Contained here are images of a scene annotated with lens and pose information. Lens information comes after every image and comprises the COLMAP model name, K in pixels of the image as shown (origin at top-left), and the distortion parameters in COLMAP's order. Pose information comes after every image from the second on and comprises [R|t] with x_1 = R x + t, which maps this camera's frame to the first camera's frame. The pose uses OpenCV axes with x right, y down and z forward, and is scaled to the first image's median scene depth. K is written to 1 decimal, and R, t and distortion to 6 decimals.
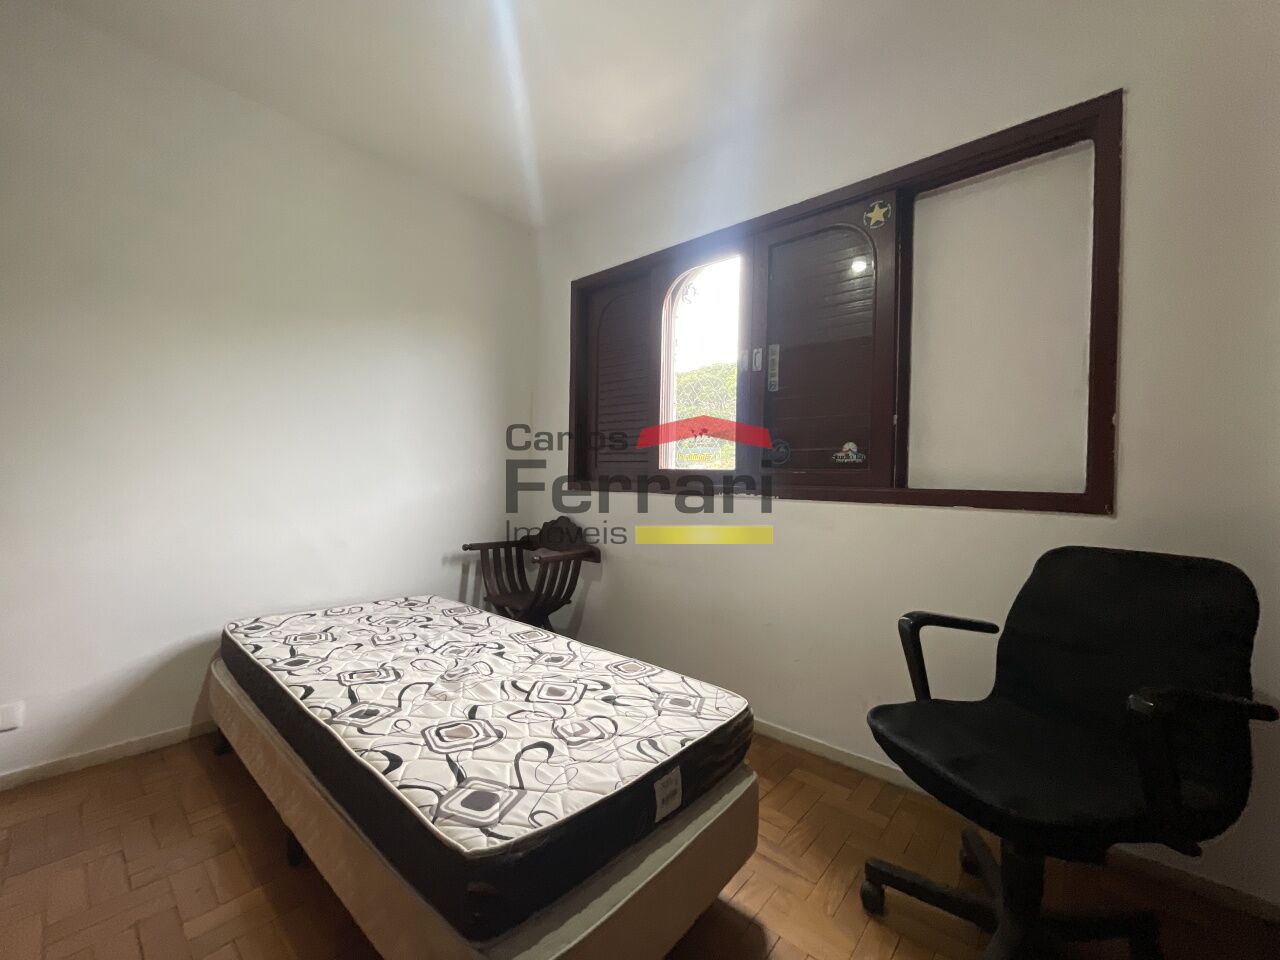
lens RADIAL K [[521.2, 0, 640.0], [0, 521.2, 480.0], [0, 0, 1]] dist [-0.001770, -0.000189]
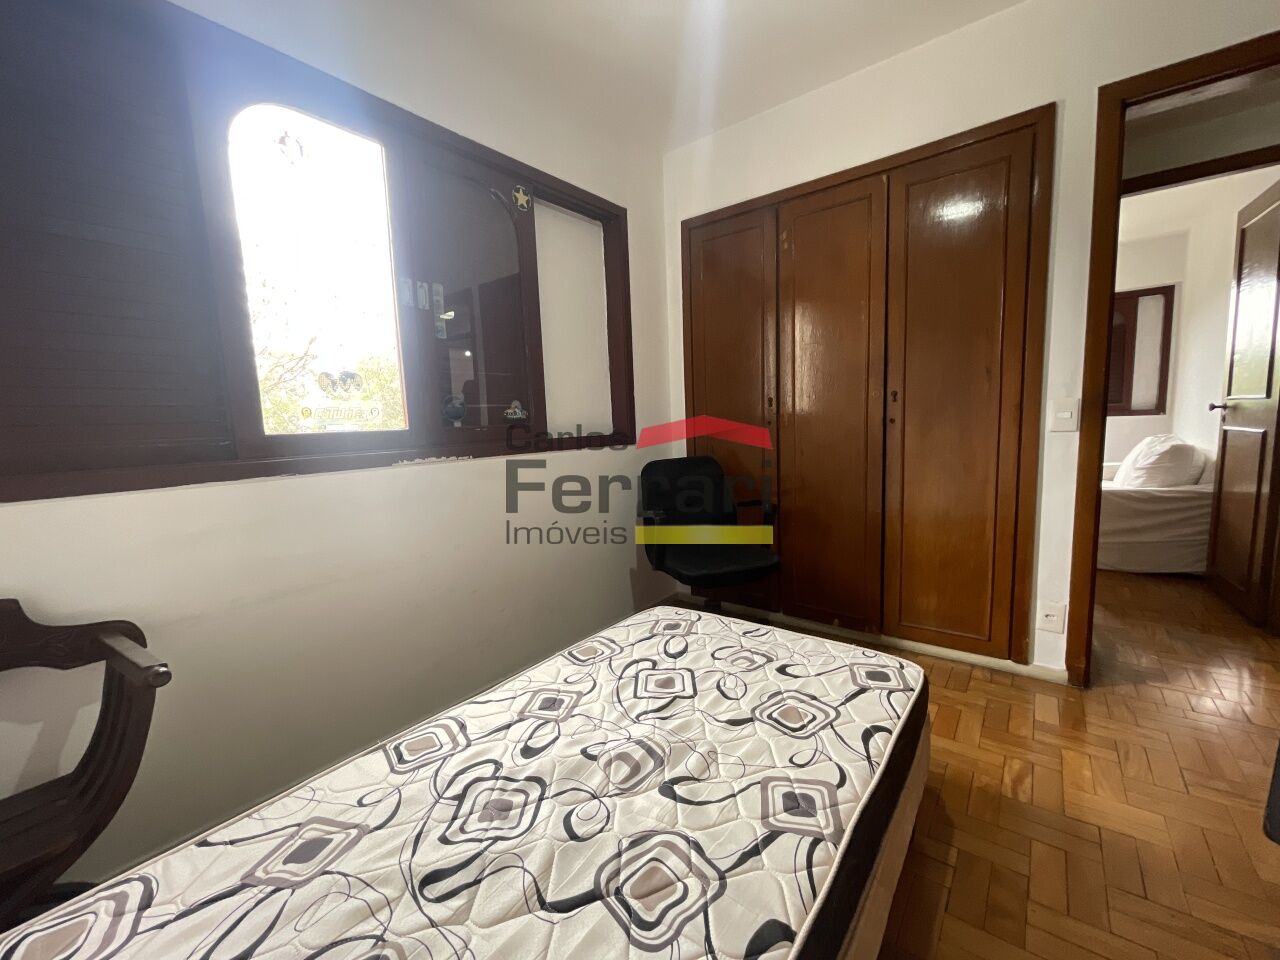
lens RADIAL K [[521.2, 0, 640.0], [0, 521.2, 480.0], [0, 0, 1]] dist [-0.001770, -0.000189]
pose [[-0.056237, -0.133101, 0.989506, -0.848567], [0.042021, 0.989880, 0.135540, -0.049091], [-0.997533, 0.049202, -0.050075, 0.918212]]
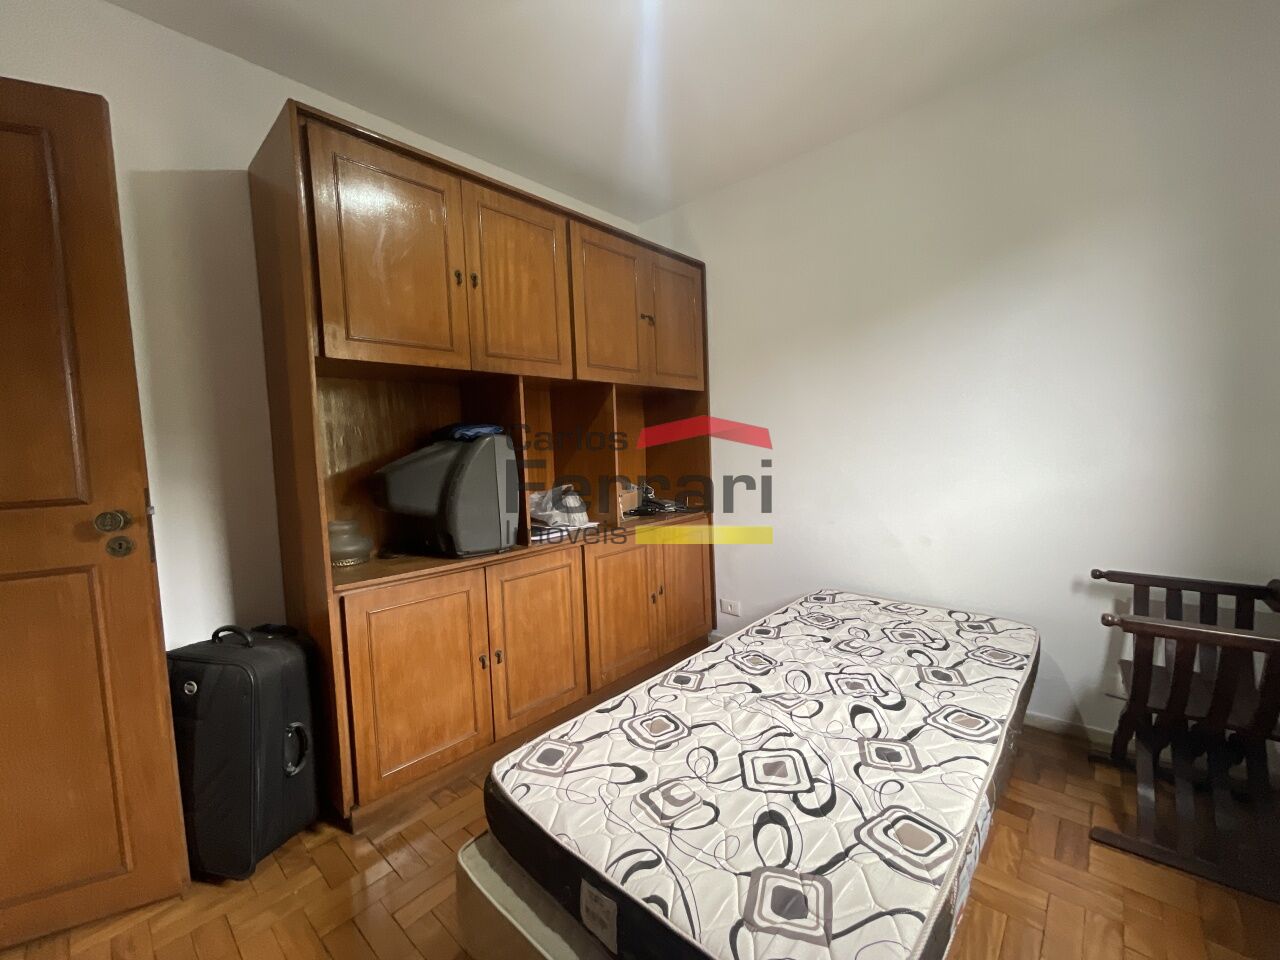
lens RADIAL K [[521.2, 0, 640.0], [0, 521.2, 480.0], [0, 0, 1]] dist [-0.001770, -0.000189]
pose [[-0.020923, 0.038993, -0.999020, 0.531866], [0.040837, 0.998439, 0.038115, -0.061893], [0.998947, -0.040000, -0.022482, 0.712512]]
